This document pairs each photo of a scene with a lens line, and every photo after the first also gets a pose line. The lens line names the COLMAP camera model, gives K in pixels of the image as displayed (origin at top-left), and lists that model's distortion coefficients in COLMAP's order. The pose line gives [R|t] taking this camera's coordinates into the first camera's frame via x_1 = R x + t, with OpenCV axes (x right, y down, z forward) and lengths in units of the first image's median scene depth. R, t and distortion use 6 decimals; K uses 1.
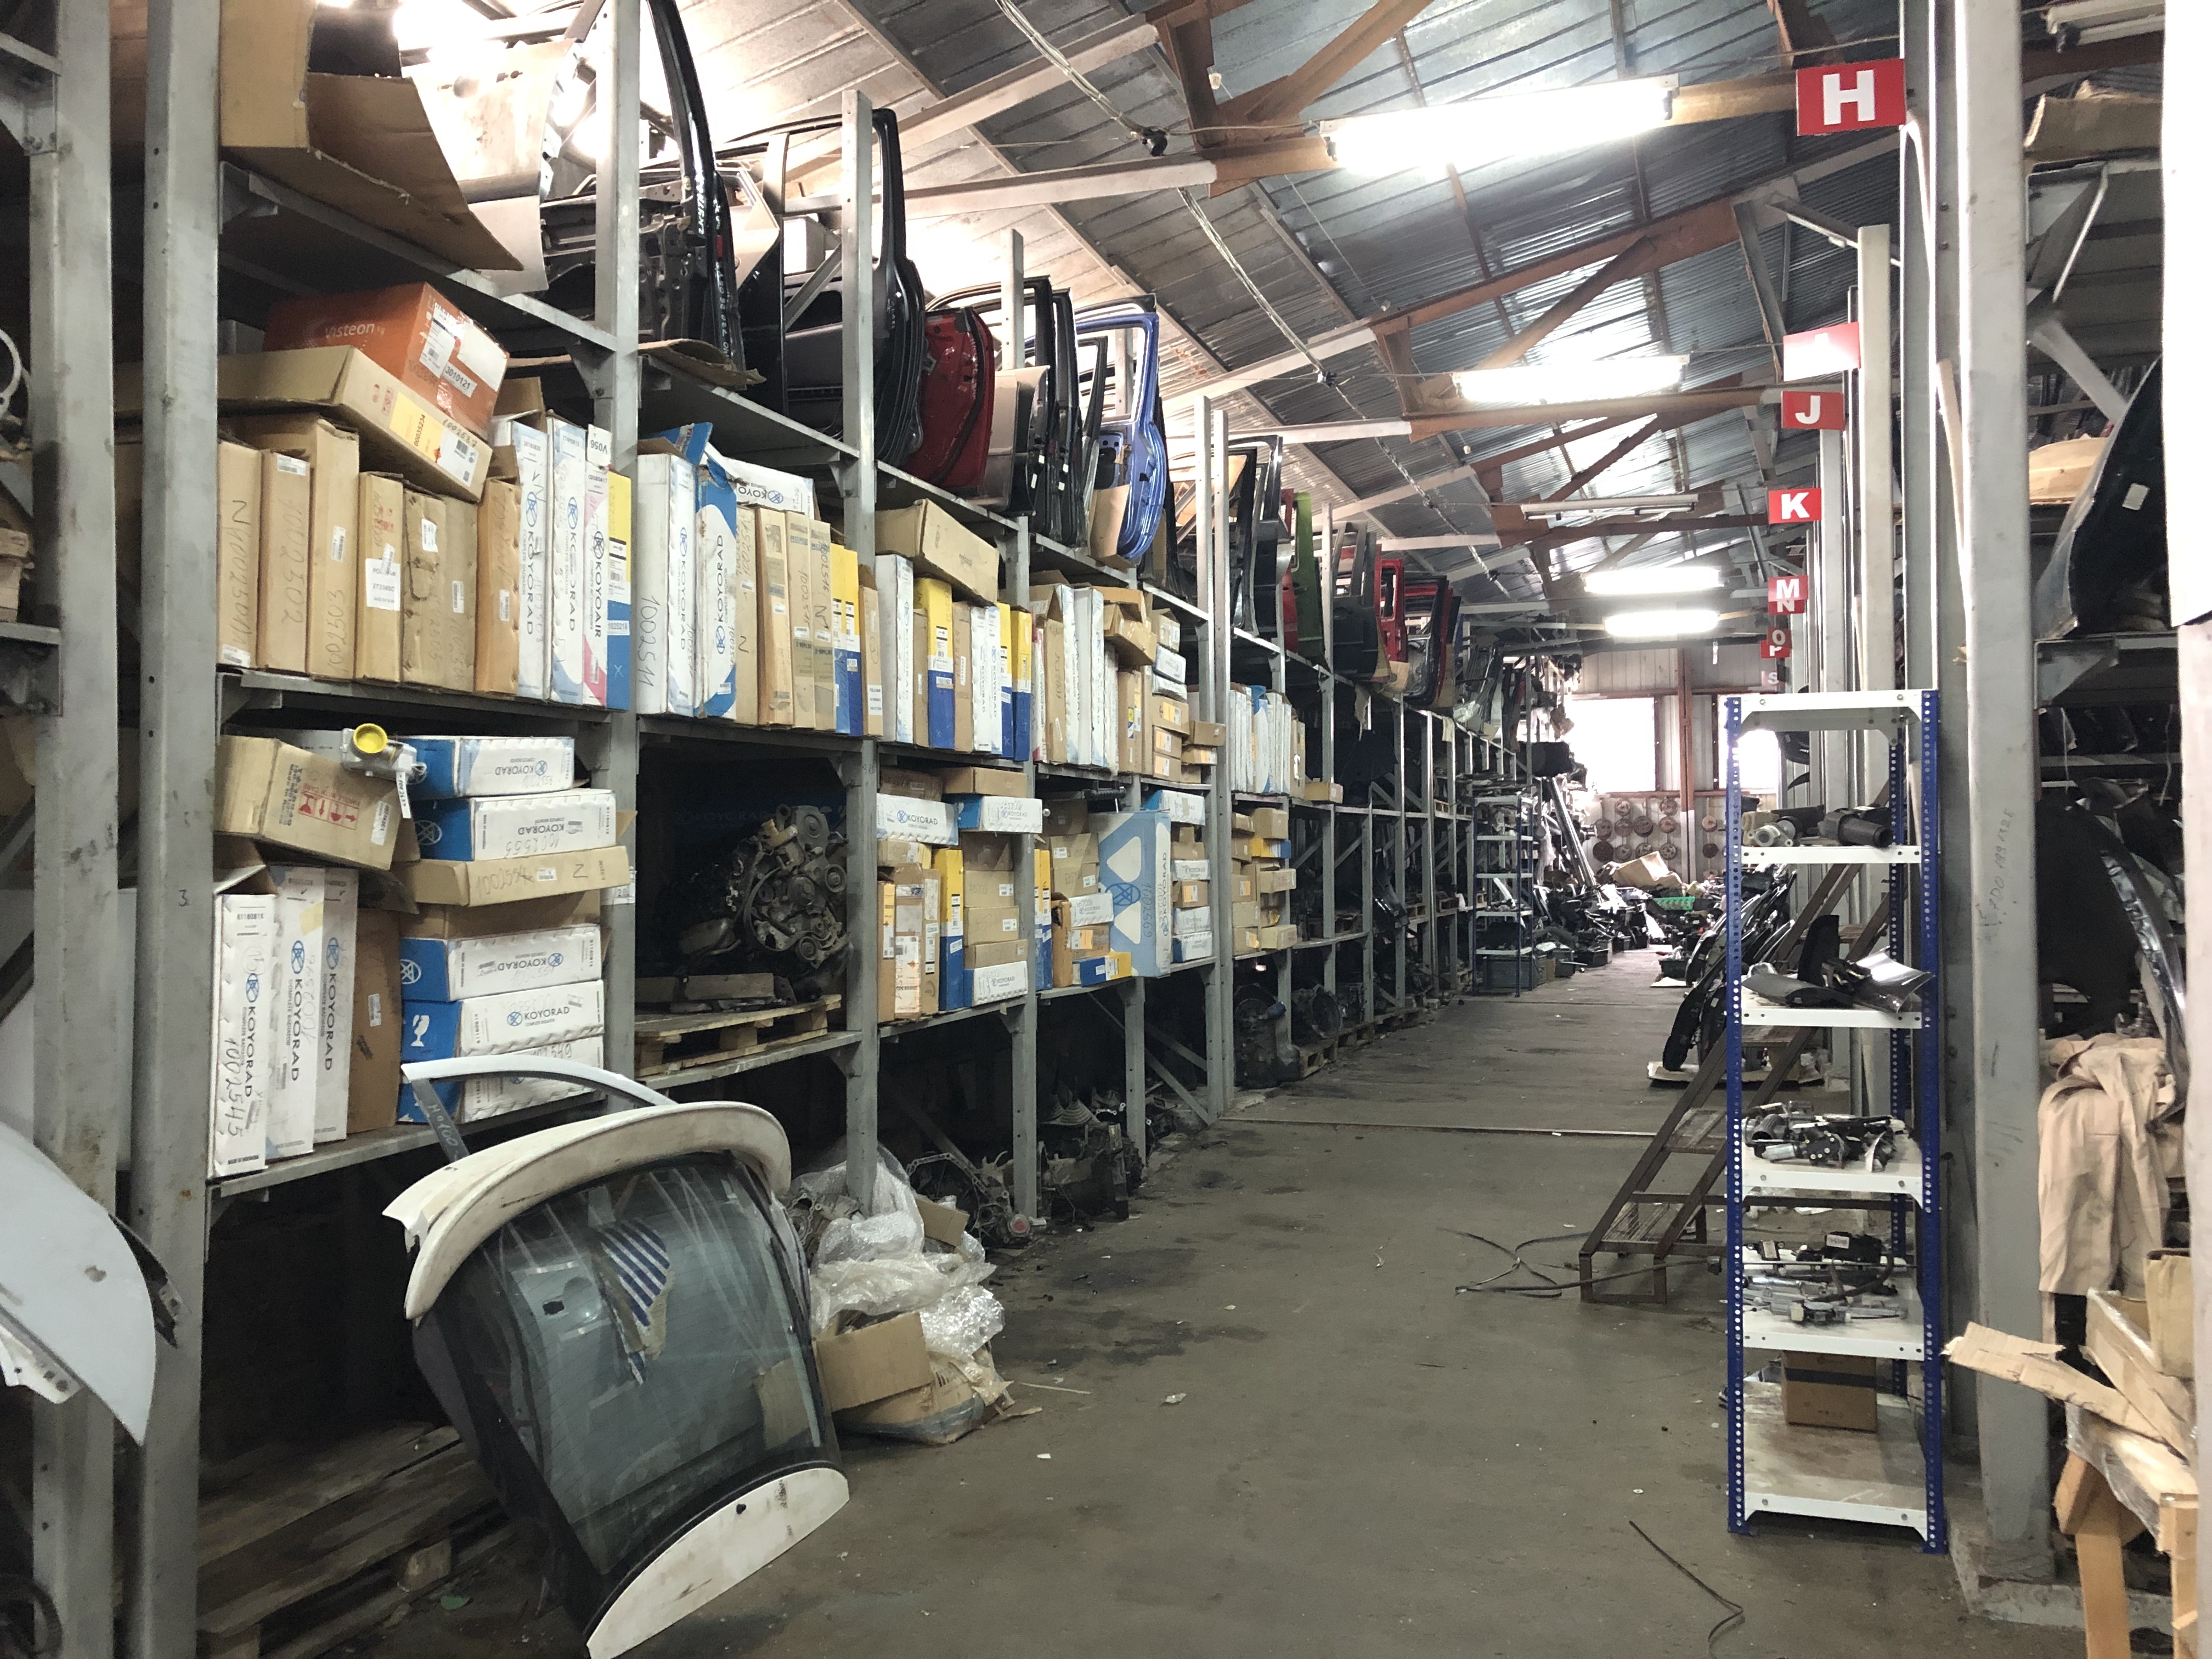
lens RADIAL K [[1769.0, 0, 1111.0], [0, 1769.0, 816.5], [0, 0, 1]] dist [0.059866, -0.142342]
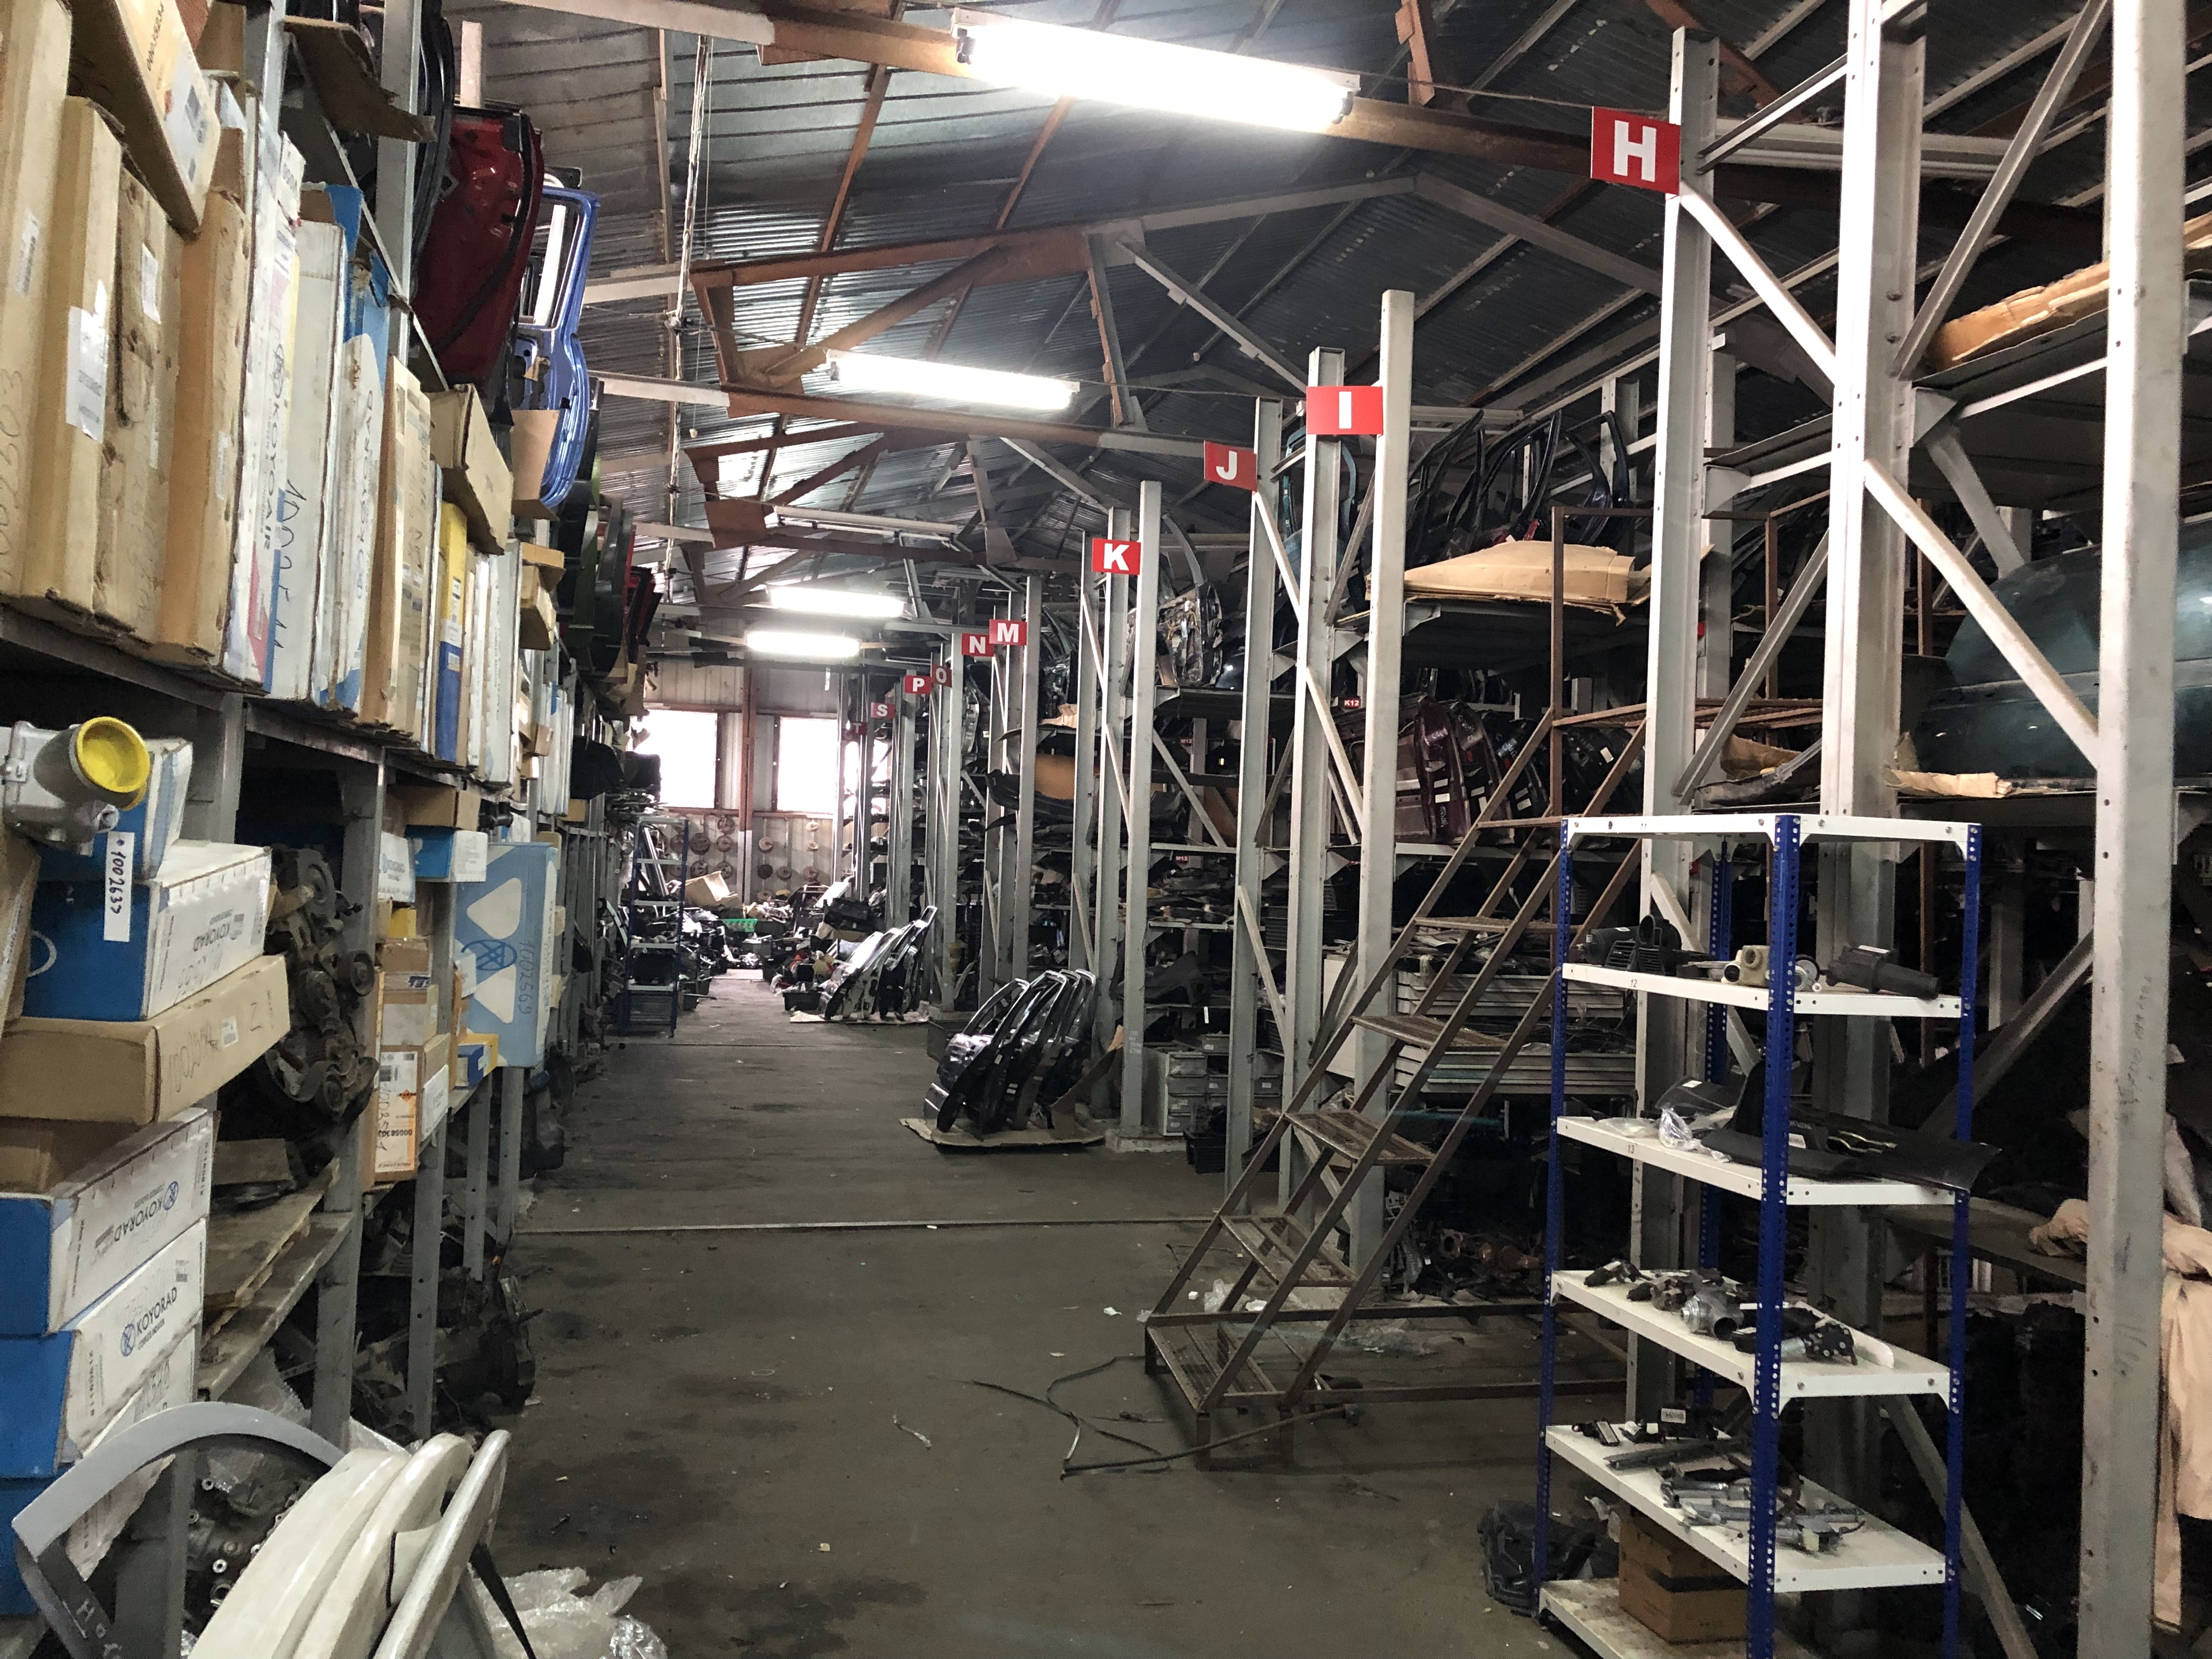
lens RADIAL K [[1769.0, 0, 1111.0], [0, 1769.0, 816.5], [0, 0, 1]] dist [0.059866, -0.142342]
pose [[0.830628, 0.060883, 0.553489, -0.151037], [-0.060184, 0.997998, -0.019460, -0.011830], [-0.553565, -0.017147, 0.832629, 0.184608]]
